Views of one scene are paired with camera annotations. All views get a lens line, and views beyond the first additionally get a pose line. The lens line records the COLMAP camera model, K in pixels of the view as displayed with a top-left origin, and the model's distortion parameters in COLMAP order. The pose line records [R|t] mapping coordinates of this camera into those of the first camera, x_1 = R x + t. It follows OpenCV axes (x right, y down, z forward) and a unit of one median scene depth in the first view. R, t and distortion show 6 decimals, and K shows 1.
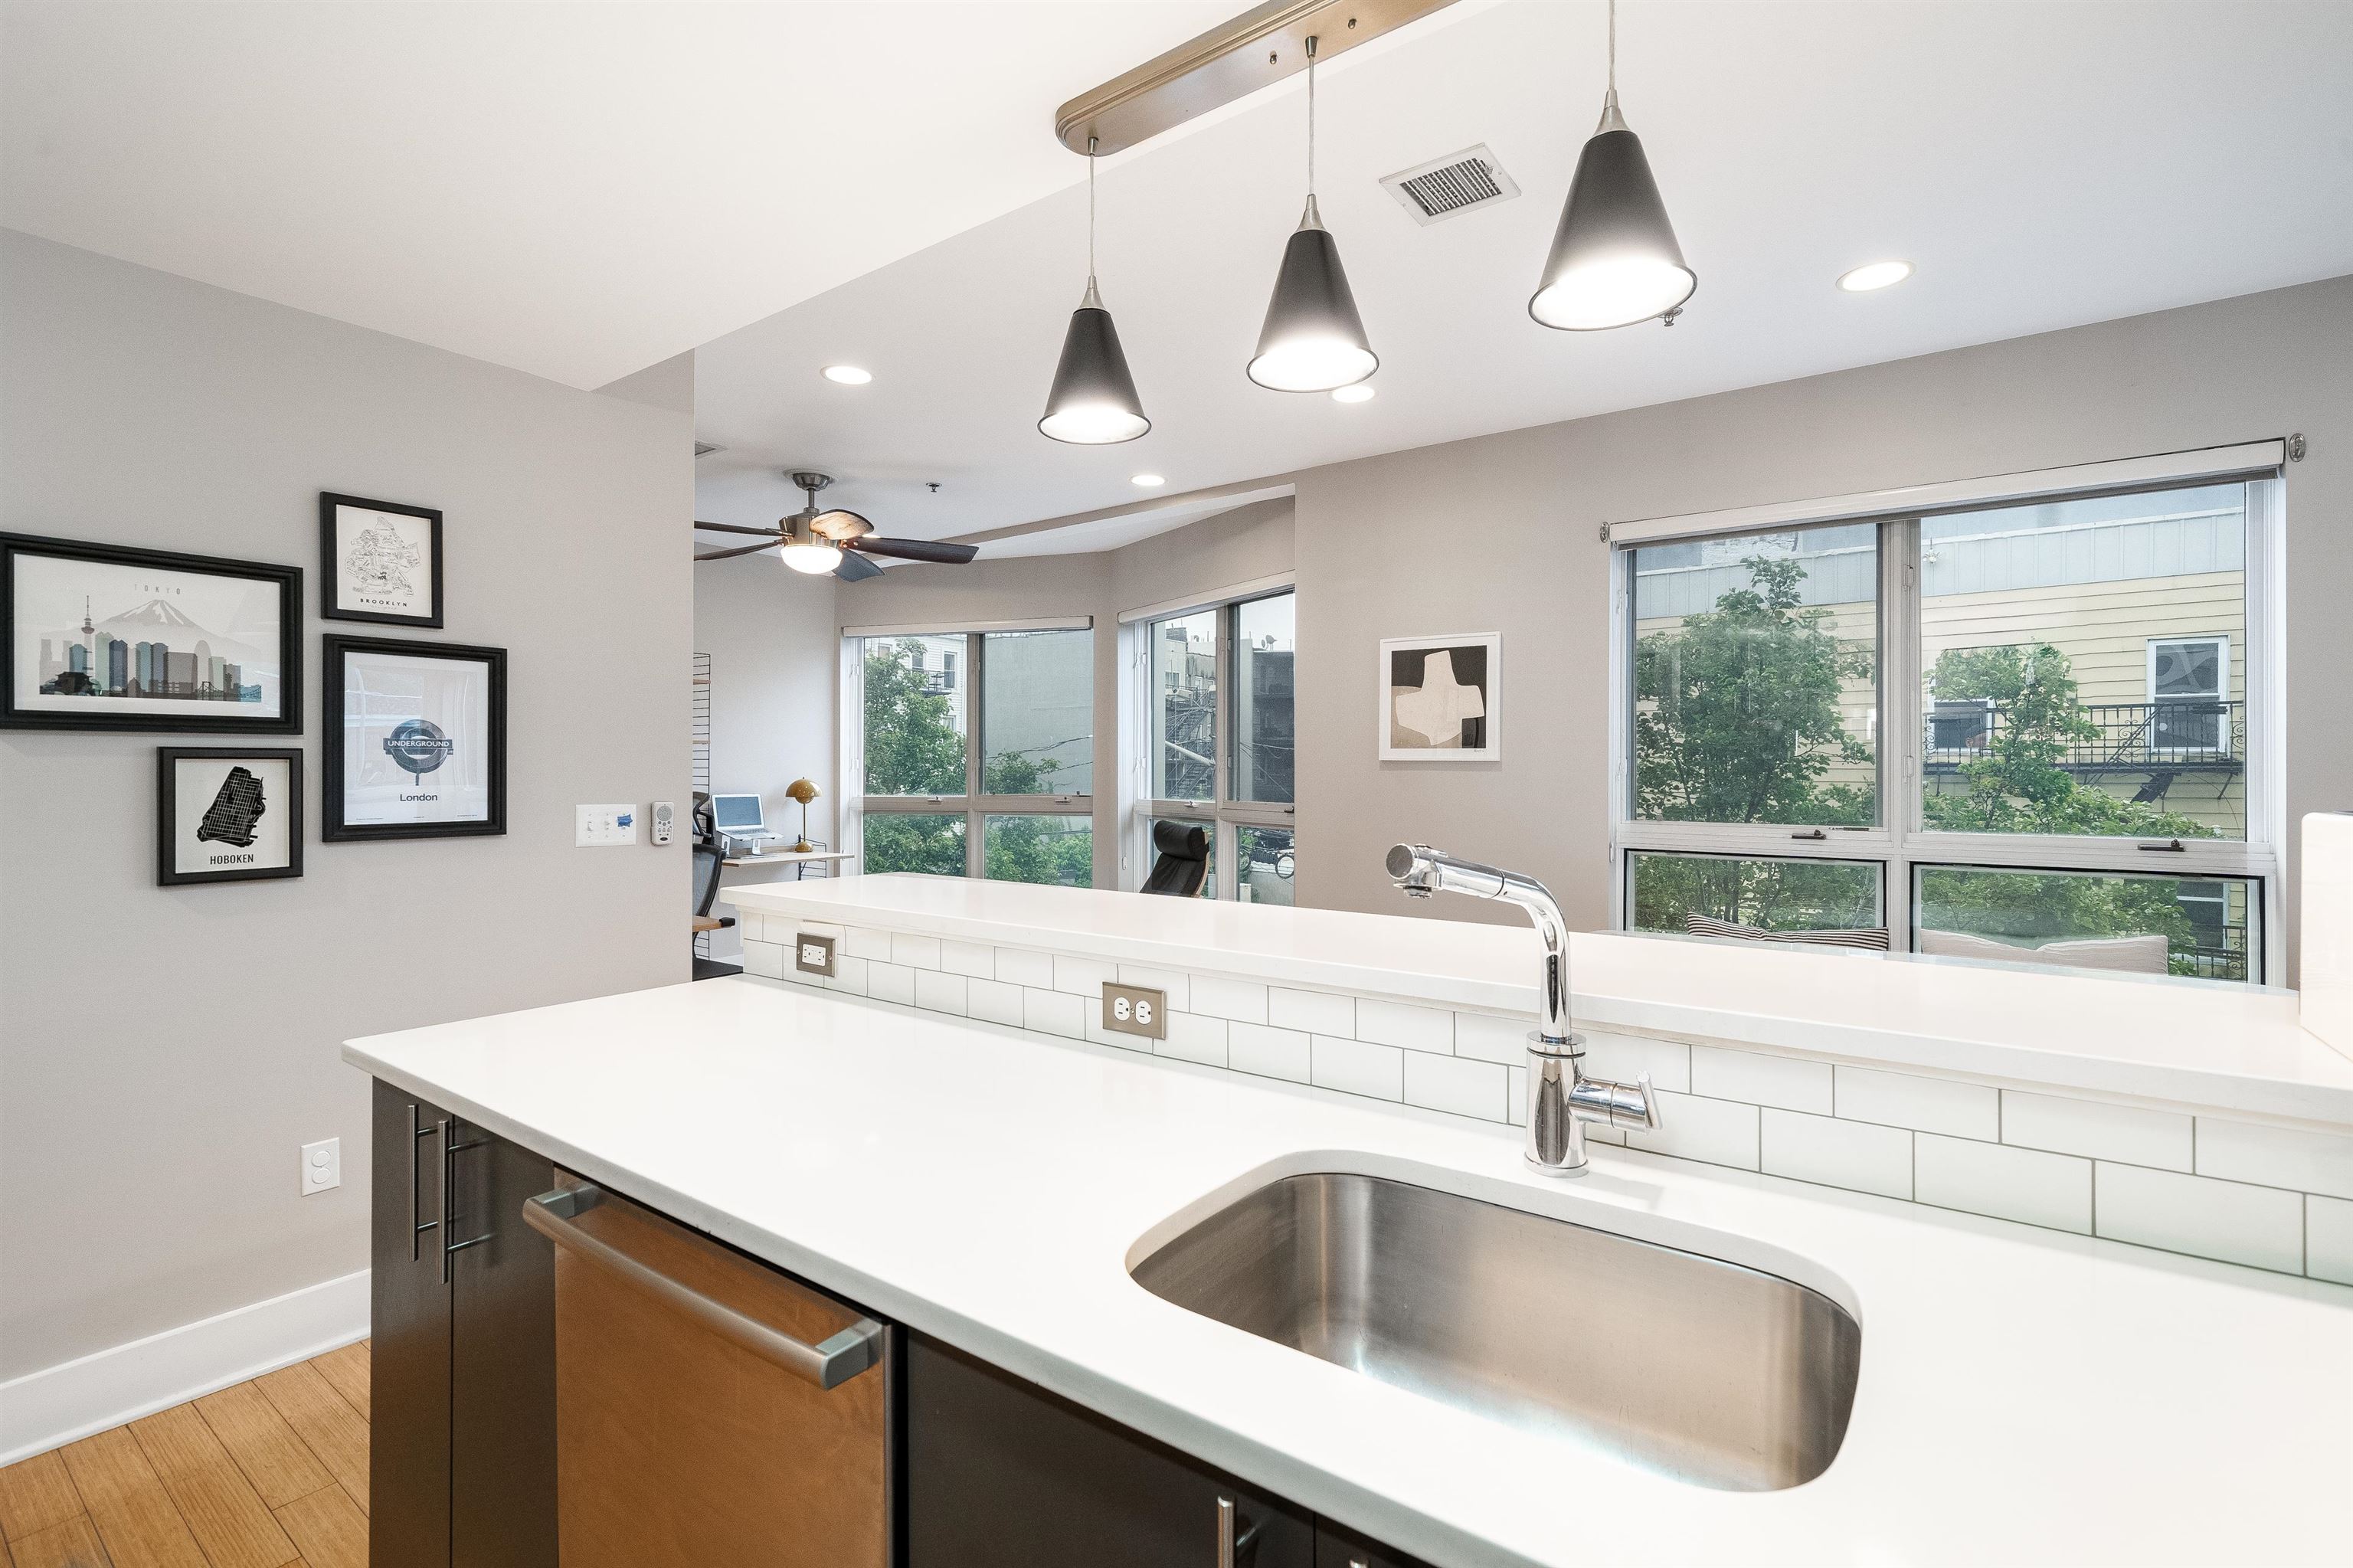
lens RADIAL K [[1052.8, 0, 1173.3], [0, 1052.8, 768.0], [0, 0, 1]] dist [-0.001000, -0.000063]
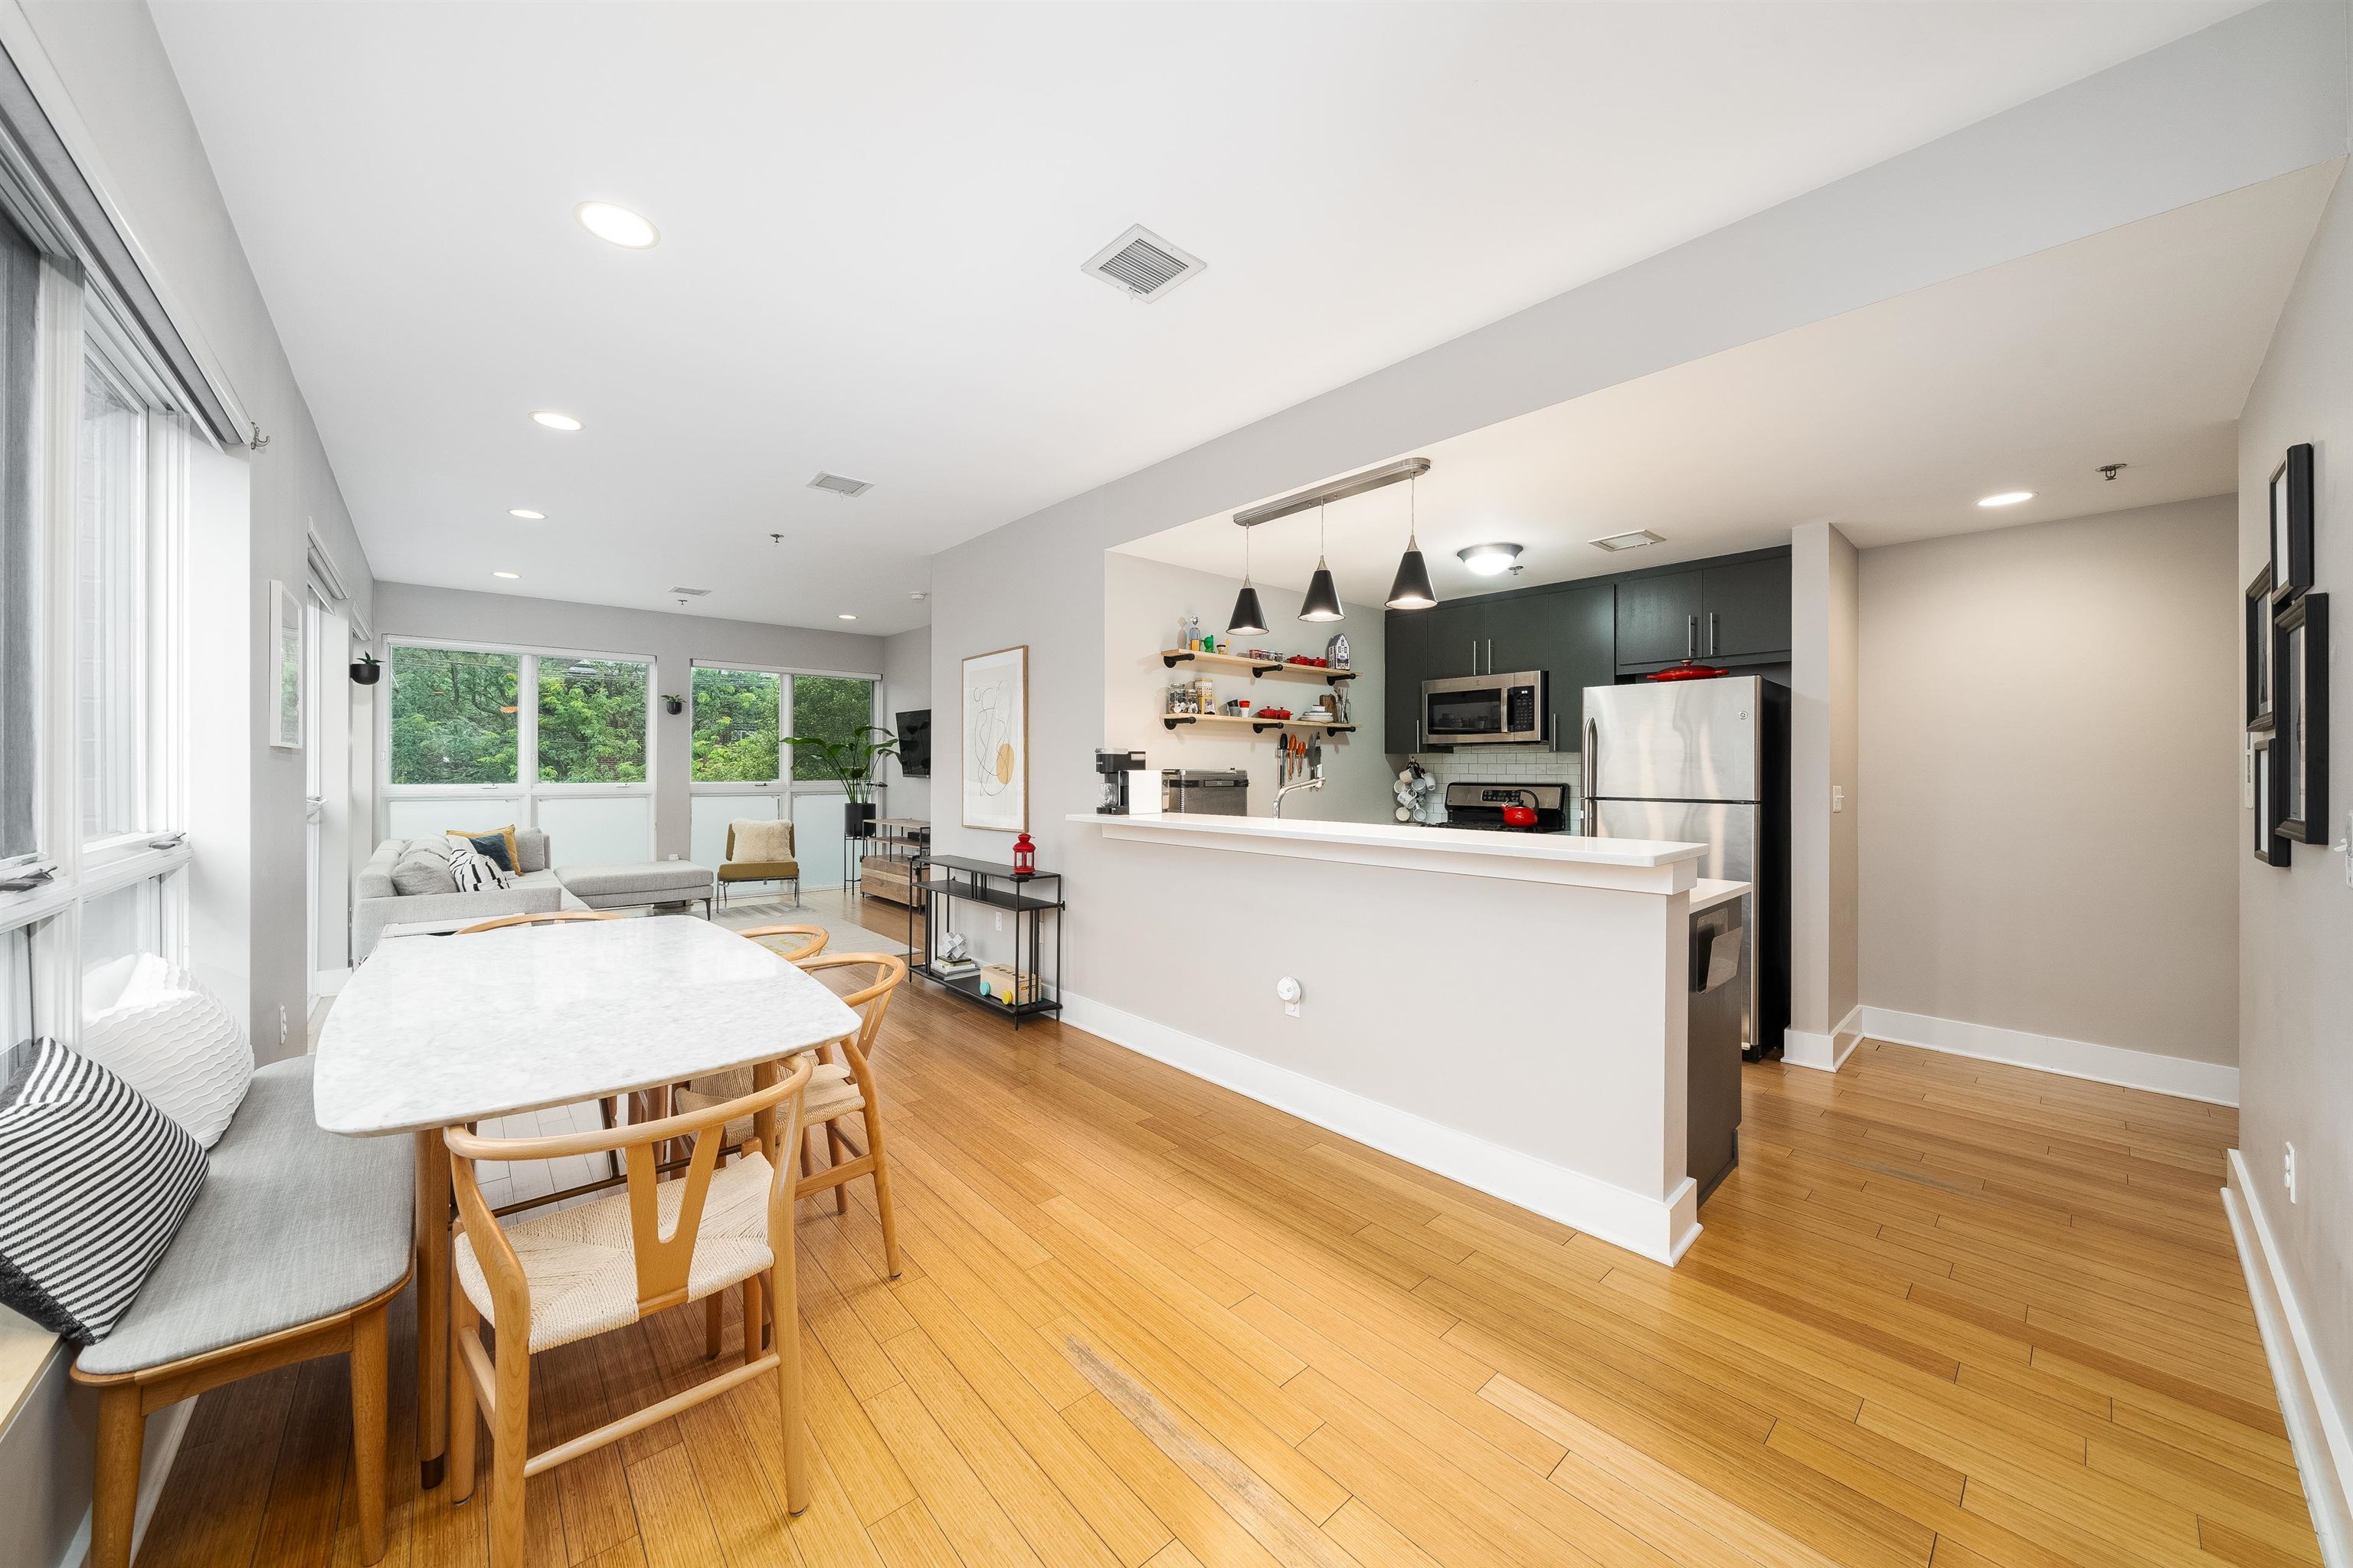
lens RADIAL K [[824.9, 0, 1178.9], [0, 824.9, 770.7], [0, 0, 1]] dist [-0.002285, -0.000174]
pose [[-0.978415, -0.004838, 0.206592, 0.016418], [-0.005056, 0.999987, -0.000524, 0.010281], [-0.206587, -0.001557, -0.978427, 1.096255]]
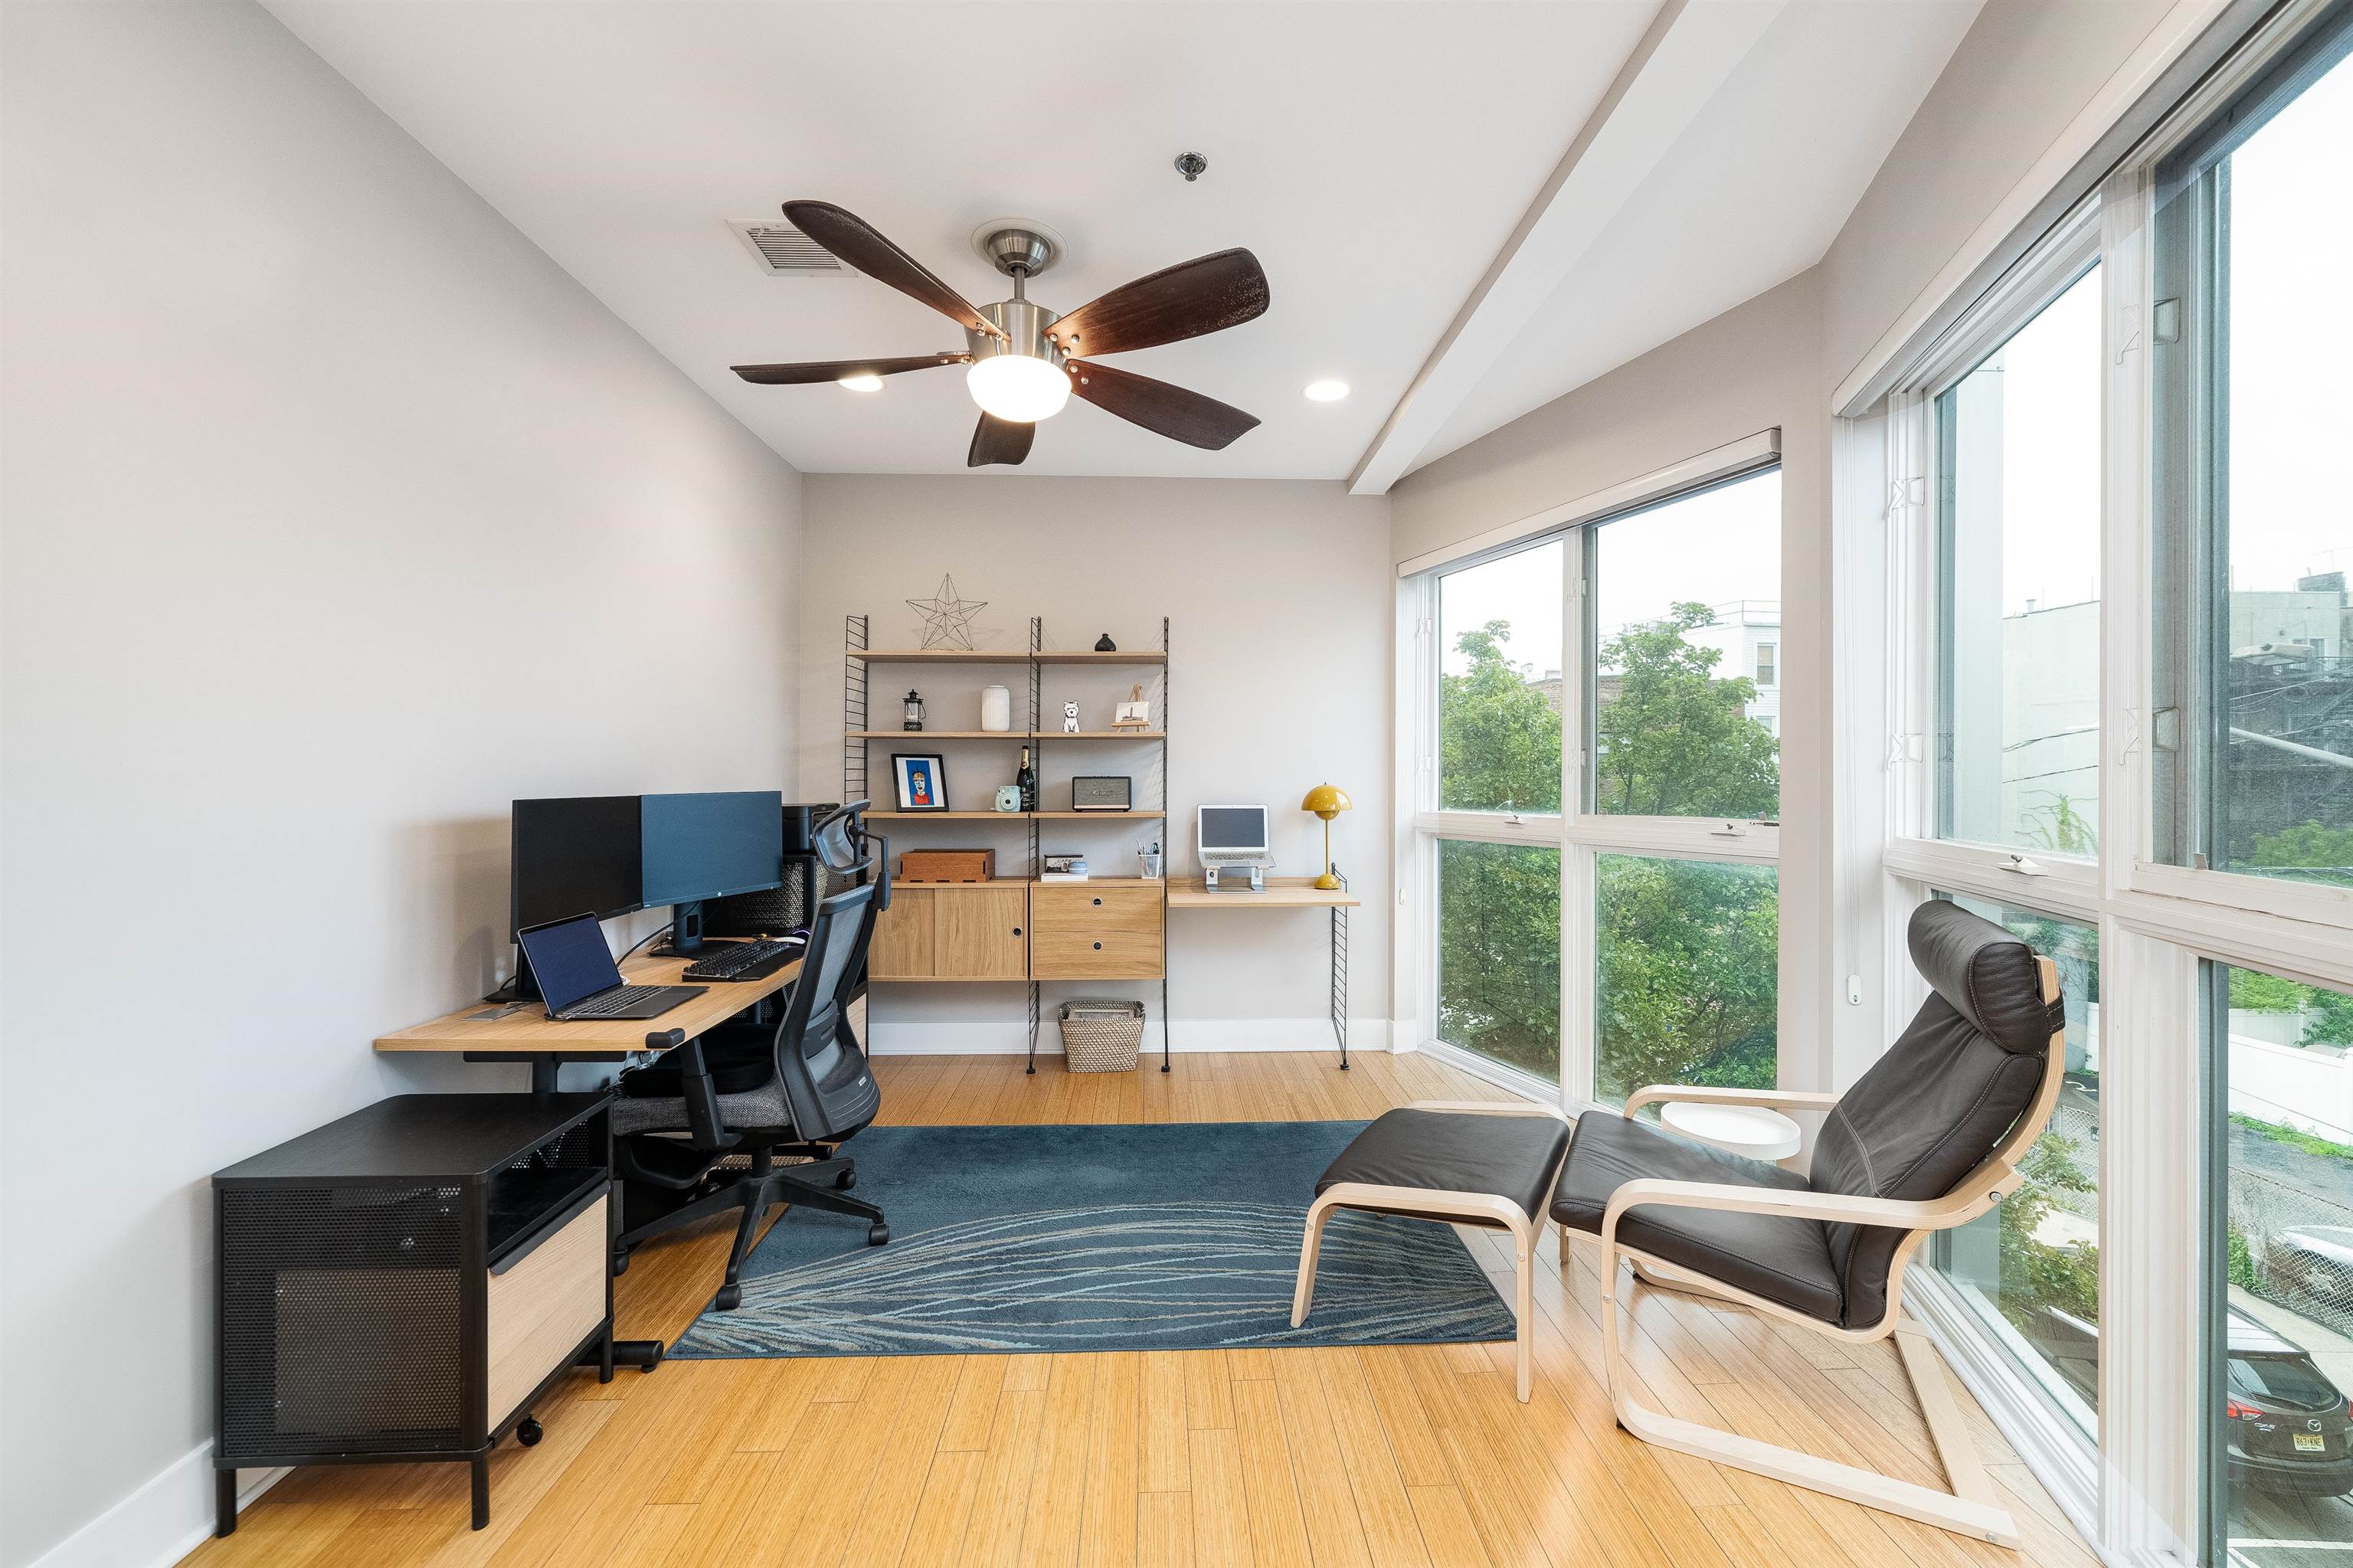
lens RADIAL K [[926.8, 0, 1176.5], [0, 926.8, 784.0], [0, 0, 1]] dist [-0.008060, -0.000046]
pose [[0.621438, 0.002485, -0.783460, 0.109630], [0.000572, 0.999993, 0.003626, 0.011934], [0.783464, -0.002702, 0.621432, 0.877591]]
